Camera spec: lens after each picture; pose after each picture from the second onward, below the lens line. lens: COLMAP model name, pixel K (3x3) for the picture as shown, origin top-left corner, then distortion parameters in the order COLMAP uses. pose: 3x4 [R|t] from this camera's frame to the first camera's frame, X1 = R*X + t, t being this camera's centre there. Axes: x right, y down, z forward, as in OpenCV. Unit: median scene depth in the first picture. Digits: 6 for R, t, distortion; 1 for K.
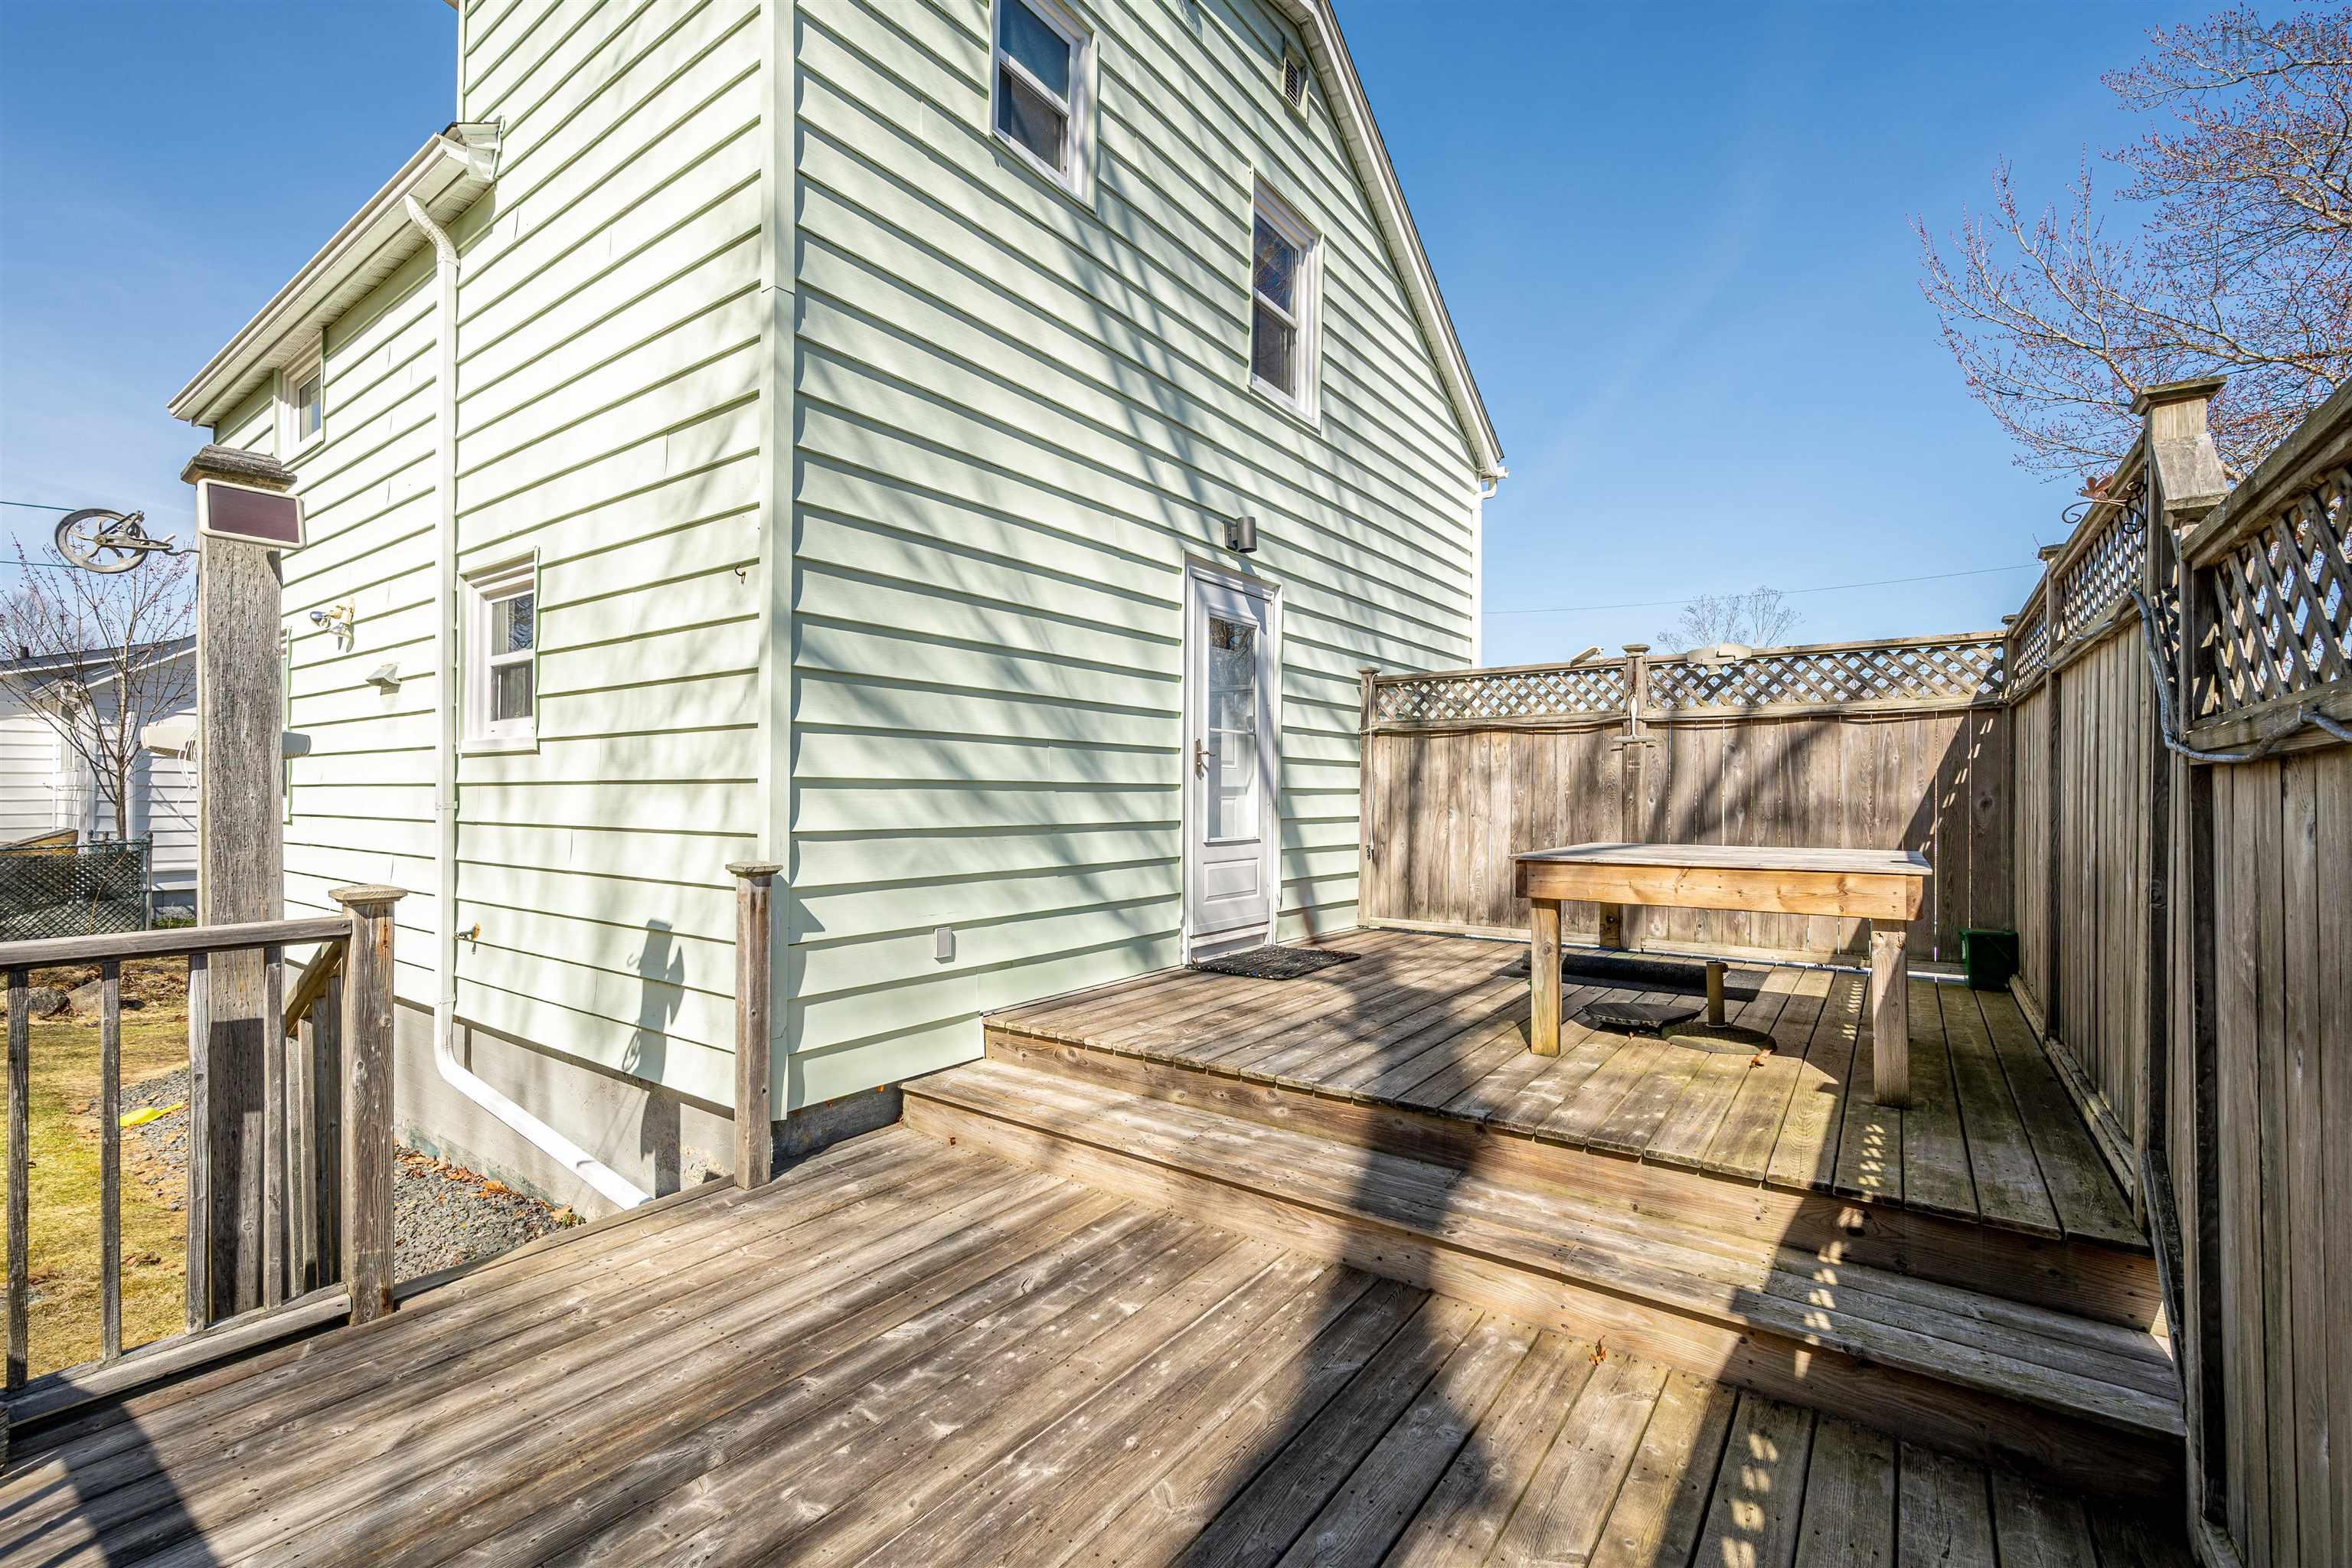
lens RADIAL K [[986.1, 0, 1184.0], [0, 986.1, 792.1], [0, 0, 1]] dist [0.011161, -0.000100]
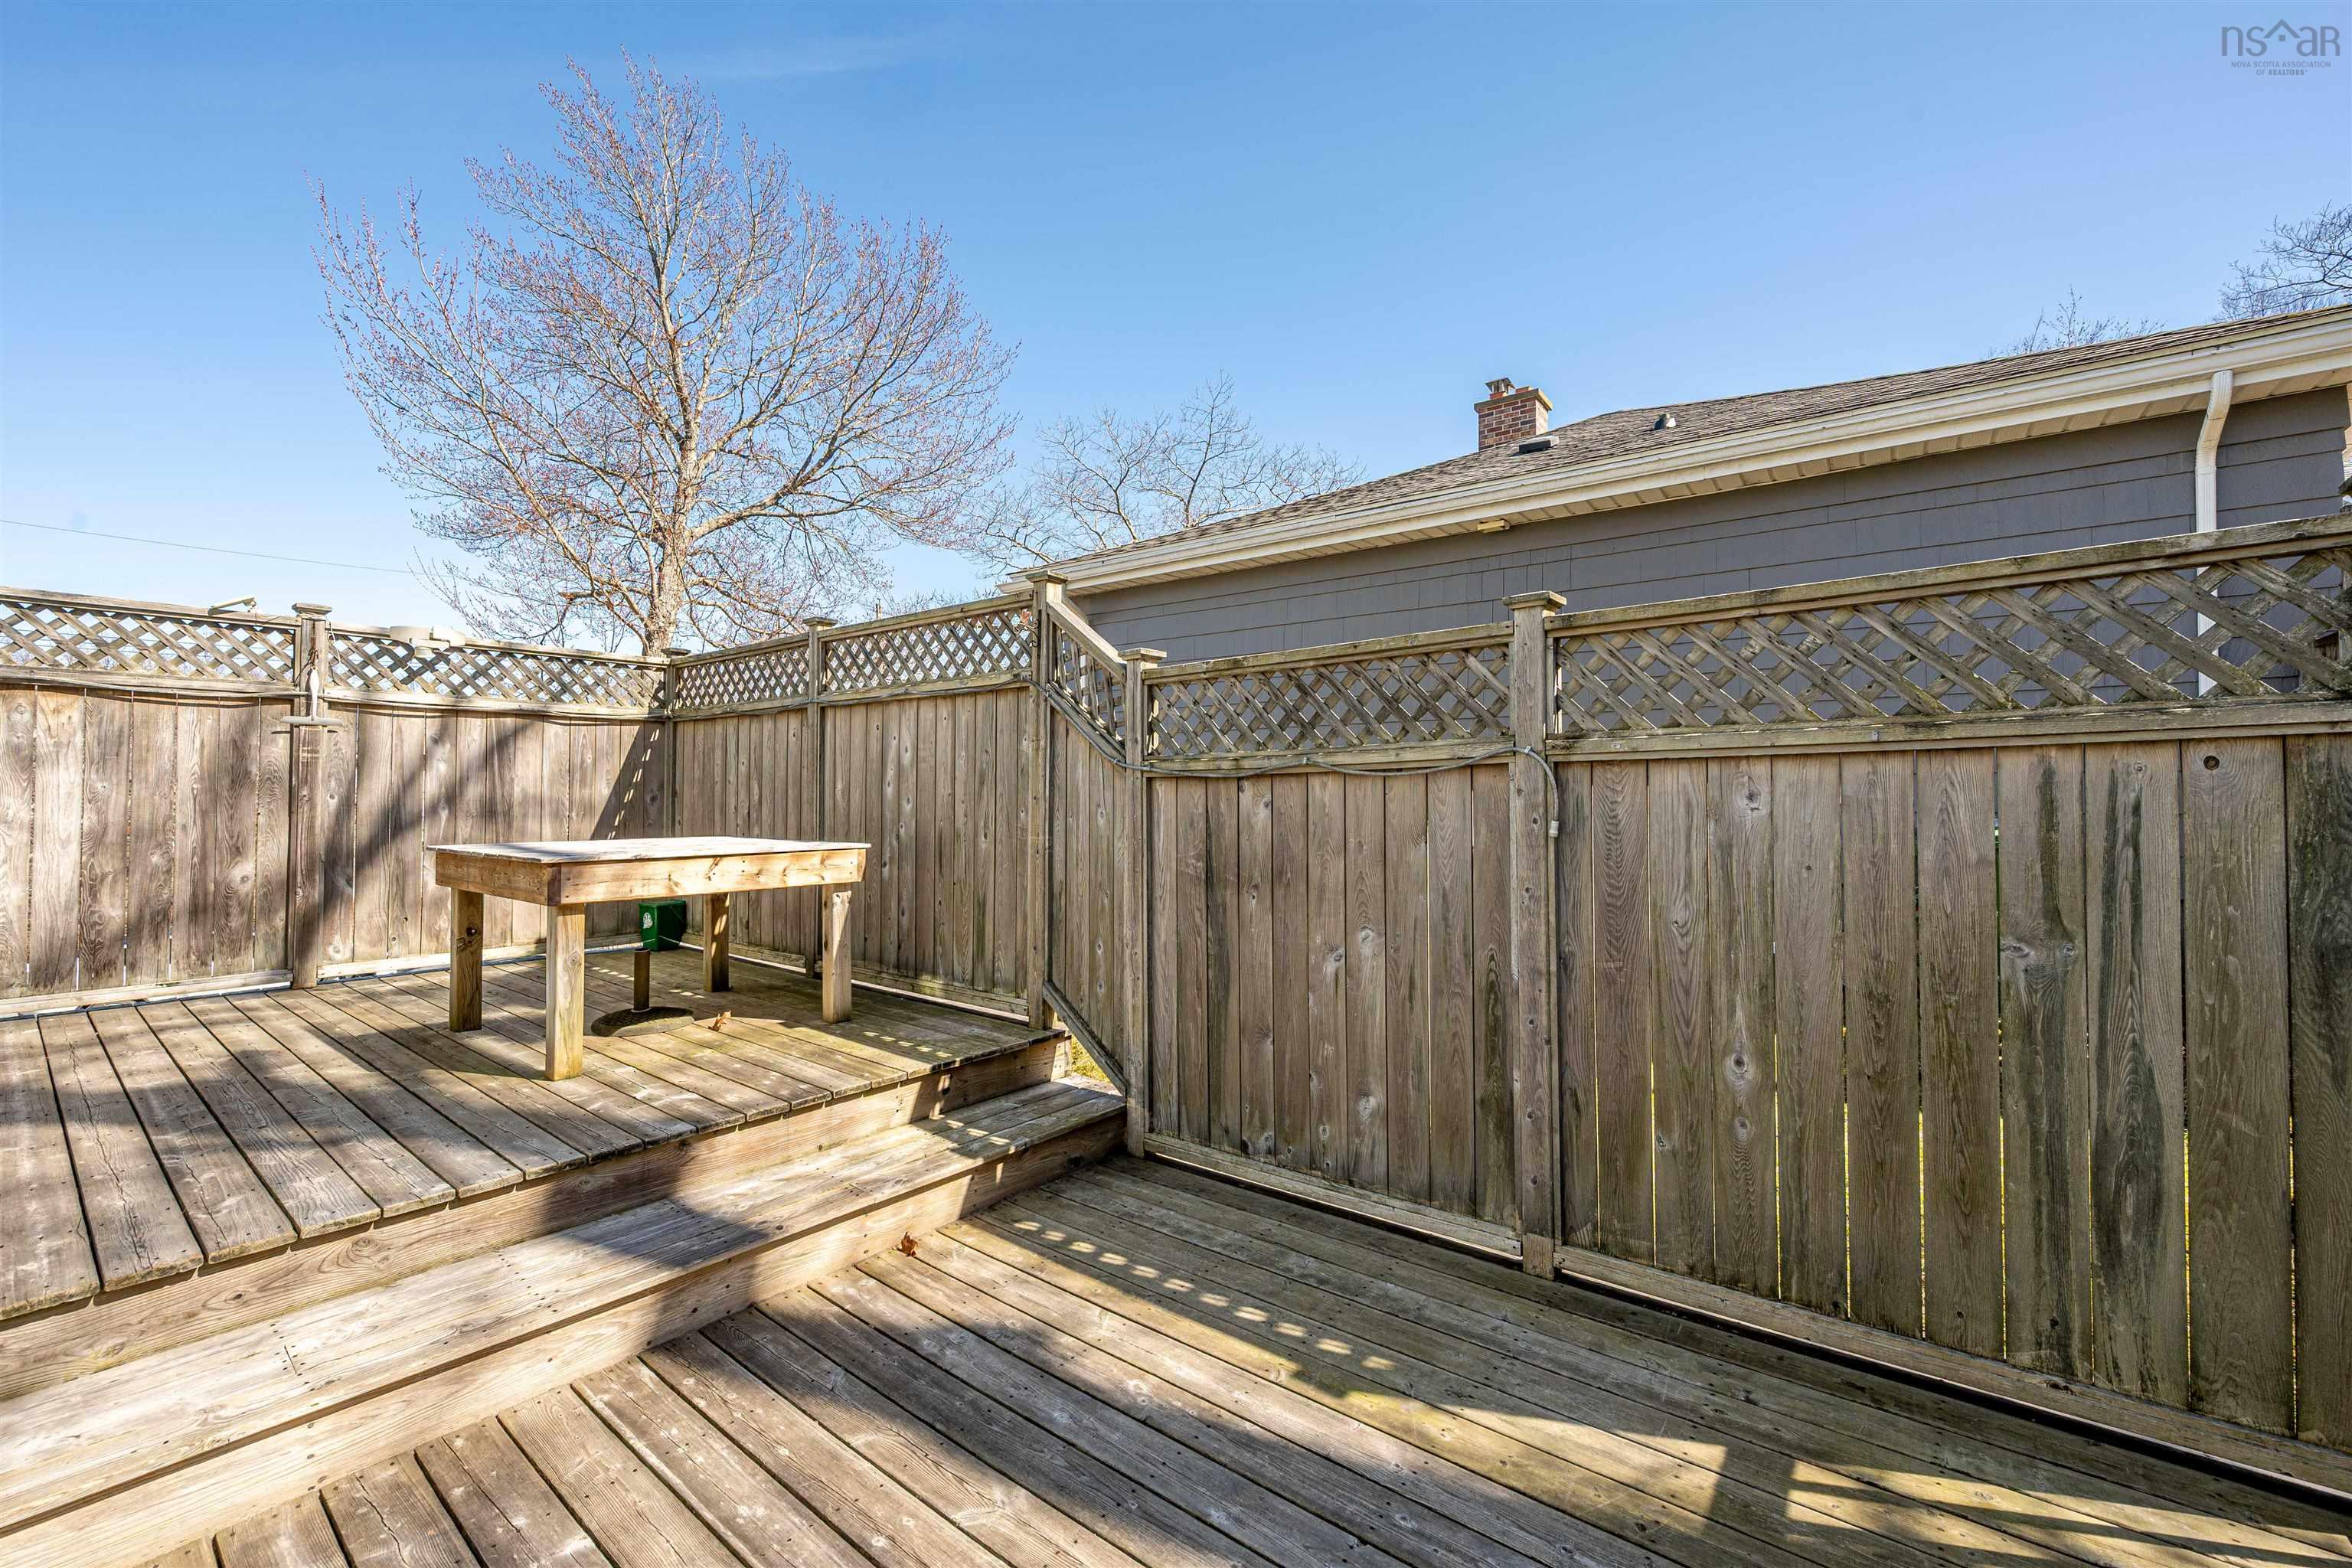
lens RADIAL K [[986.1, 0, 1184.7], [0, 986.1, 774.8], [0, 0, 1]] dist [0.011161, -0.000100]
pose [[0.054411, 0.018749, 0.998343, -0.345382], [-0.005984, 0.999812, -0.018450, 0.001389], [-0.998501, -0.004970, 0.054513, 0.259527]]
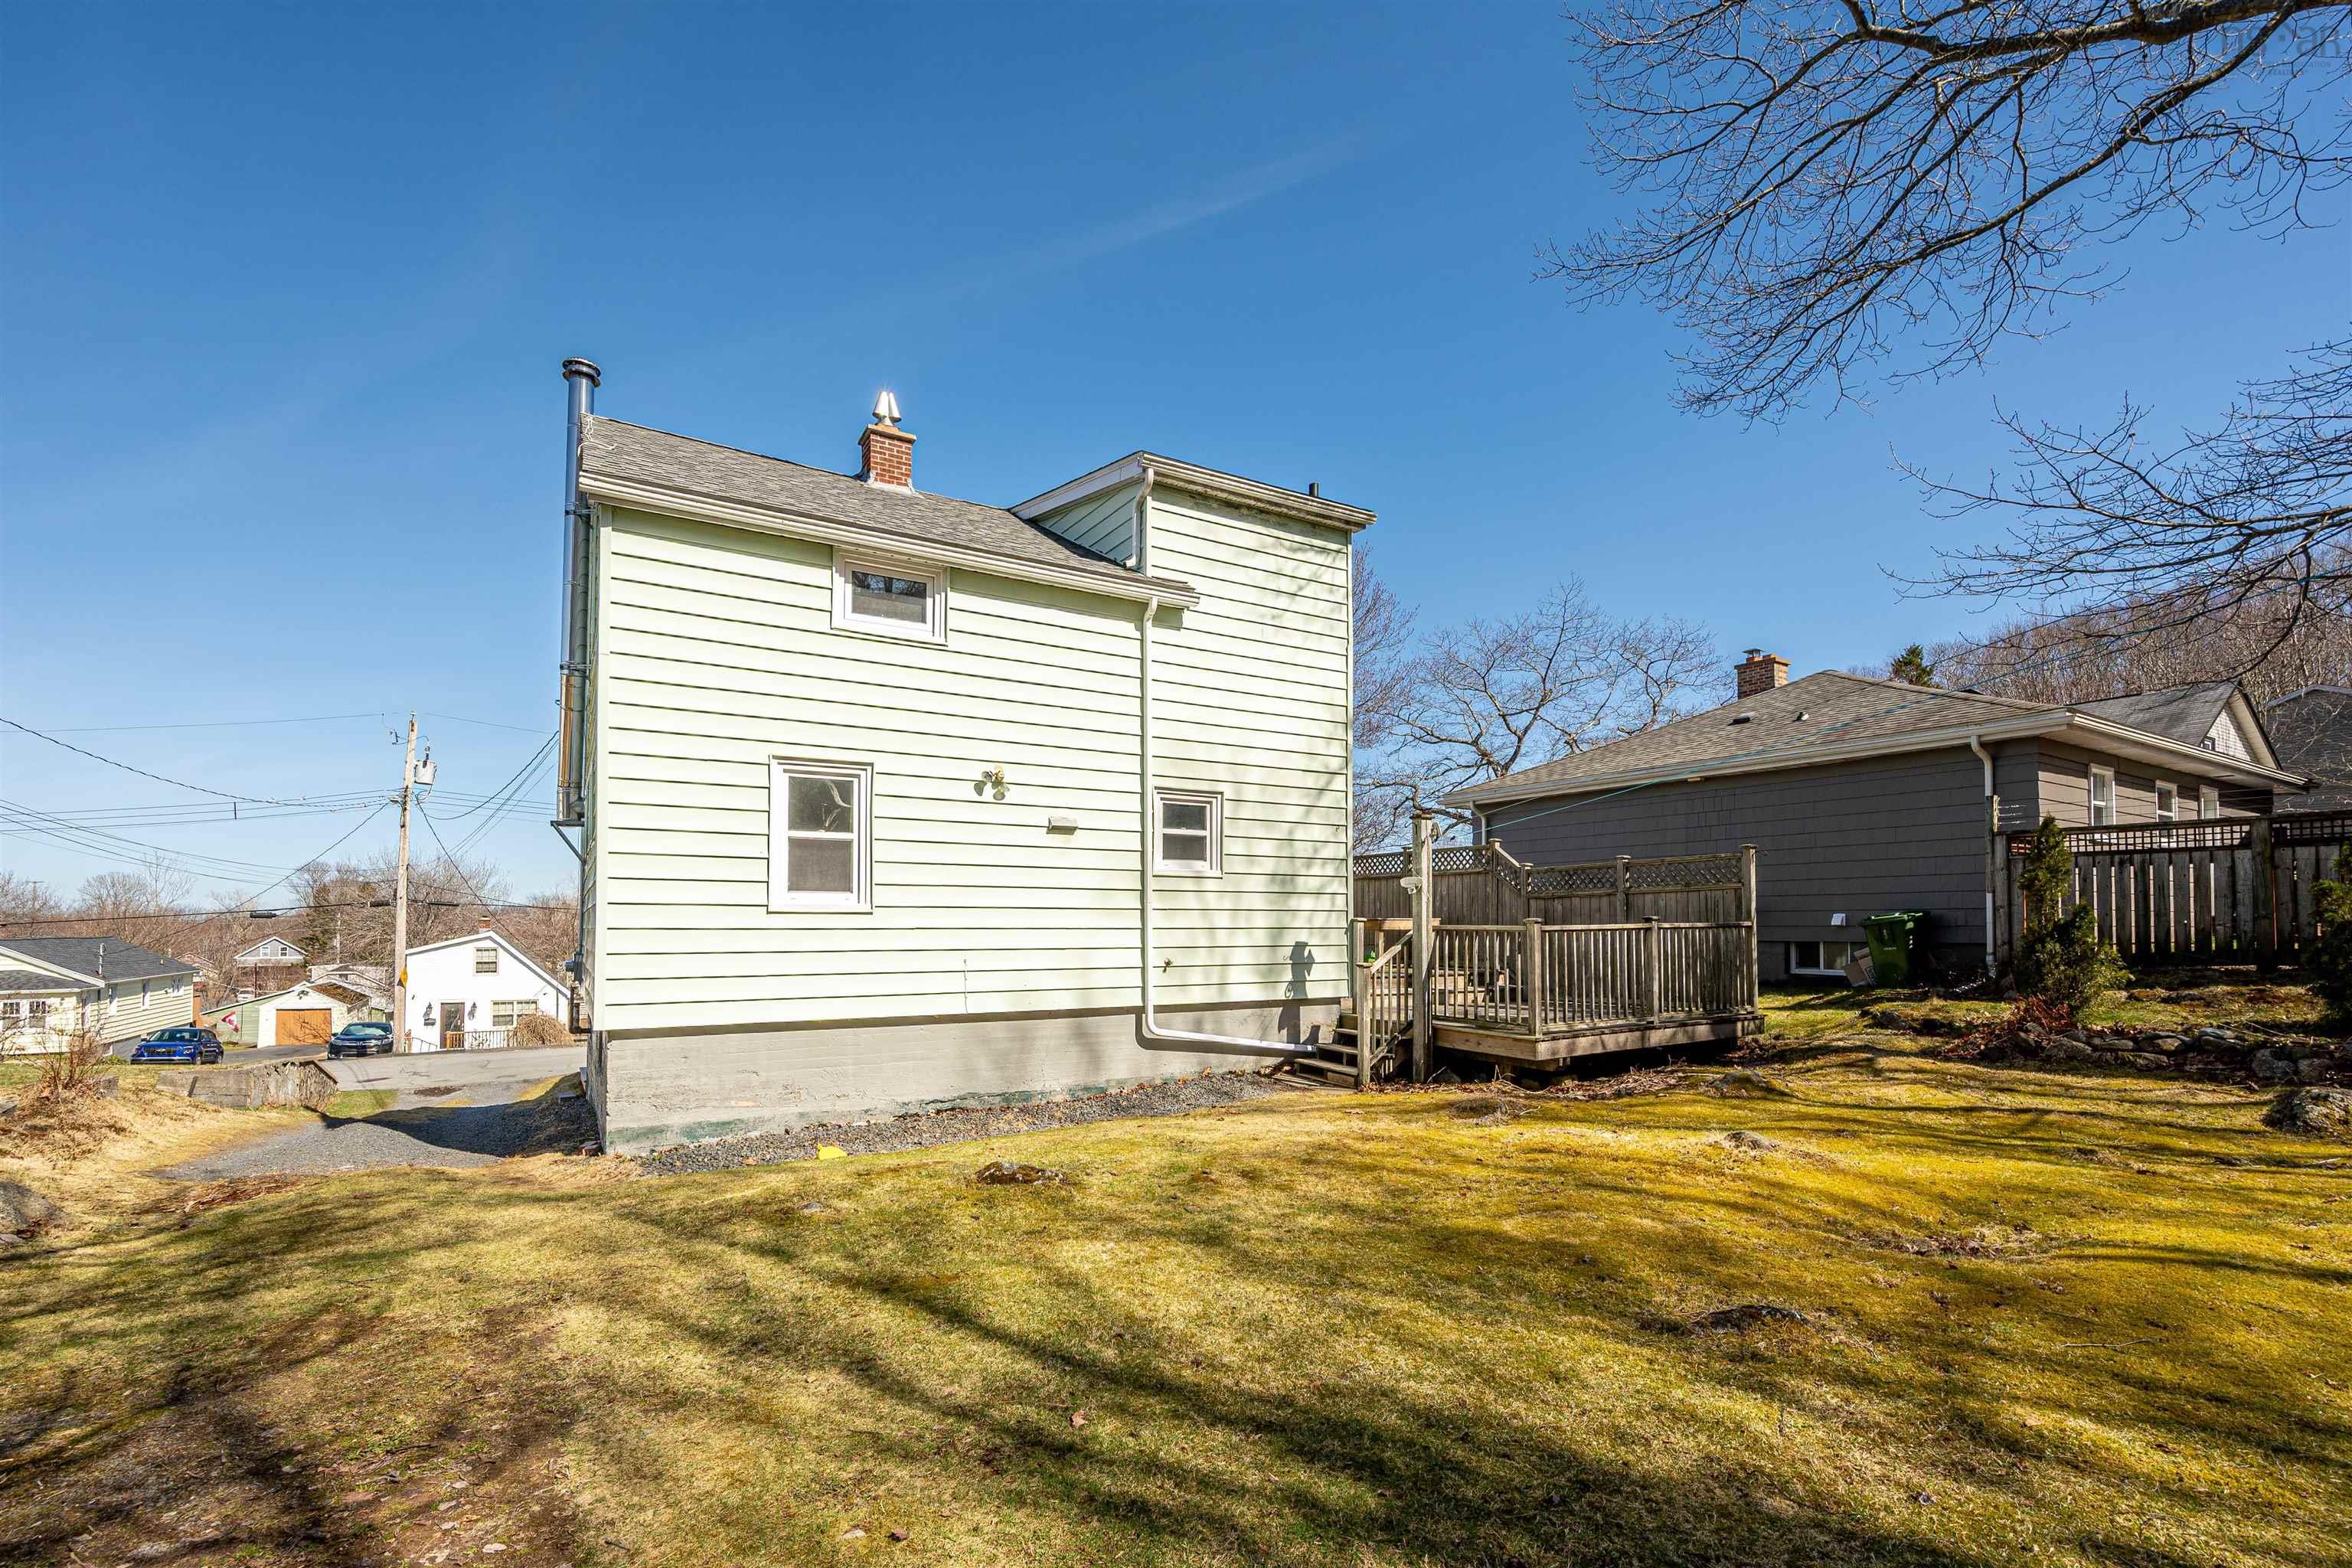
lens RADIAL K [[934.0, 0, 1164.4], [0, 934.0, 913.9], [0, 0, 1]] dist [-0.001092, -0.000037]
pose [[0.427211, 0.004940, 0.904139, -2.185476], [-0.003673, 0.999986, -0.003728, 0.042063], [-0.904145, -0.001728, 0.427223, 0.143969]]
